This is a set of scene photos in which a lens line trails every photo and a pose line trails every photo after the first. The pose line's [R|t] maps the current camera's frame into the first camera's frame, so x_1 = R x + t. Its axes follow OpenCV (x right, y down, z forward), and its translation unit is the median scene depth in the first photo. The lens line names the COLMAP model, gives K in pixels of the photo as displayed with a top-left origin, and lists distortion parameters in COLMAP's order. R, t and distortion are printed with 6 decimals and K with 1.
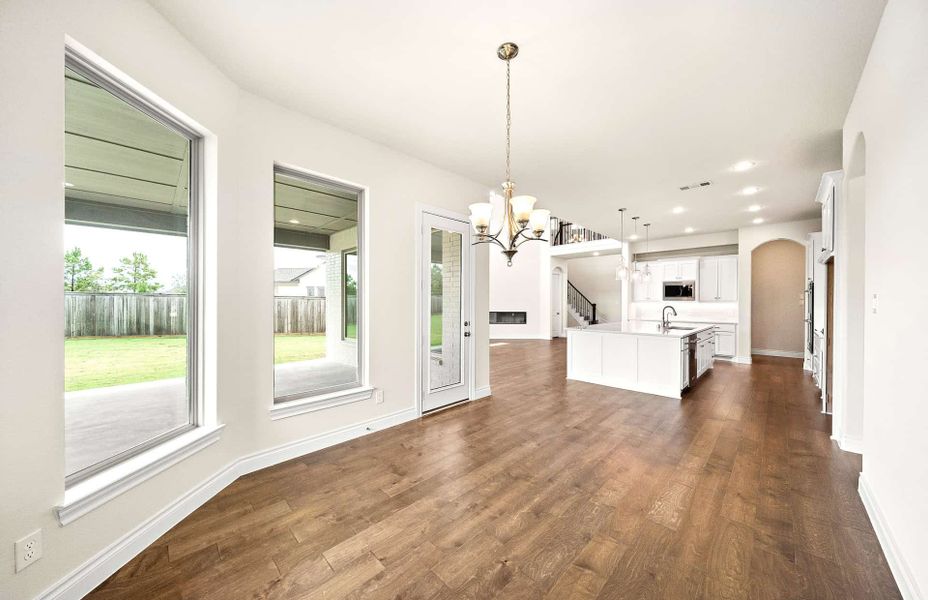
lens RADIAL K [[318.5, 0, 461.4], [0, 318.5, 303.1], [0, 0, 1]] dist [-0.003815, -0.000161]
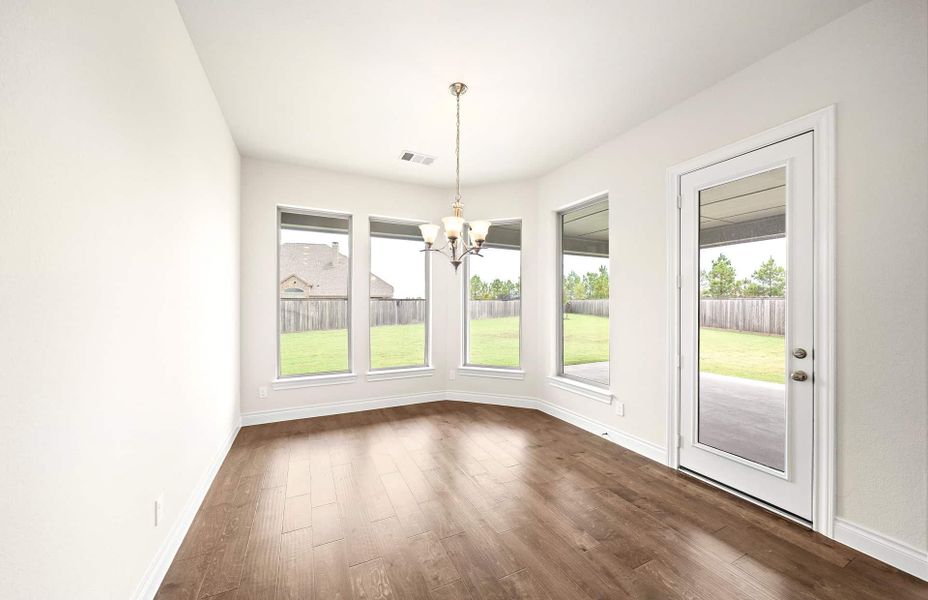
lens RADIAL K [[339.9, 0, 464.2], [0, 339.9, 303.1], [0, 0, 1]] dist [-0.001685, -0.000039]
pose [[-0.330893, -0.005587, -0.943652, 0.806984], [-0.008877, 0.999957, -0.002808, -0.002777], [0.943627, 0.007448, -0.330928, 0.885108]]
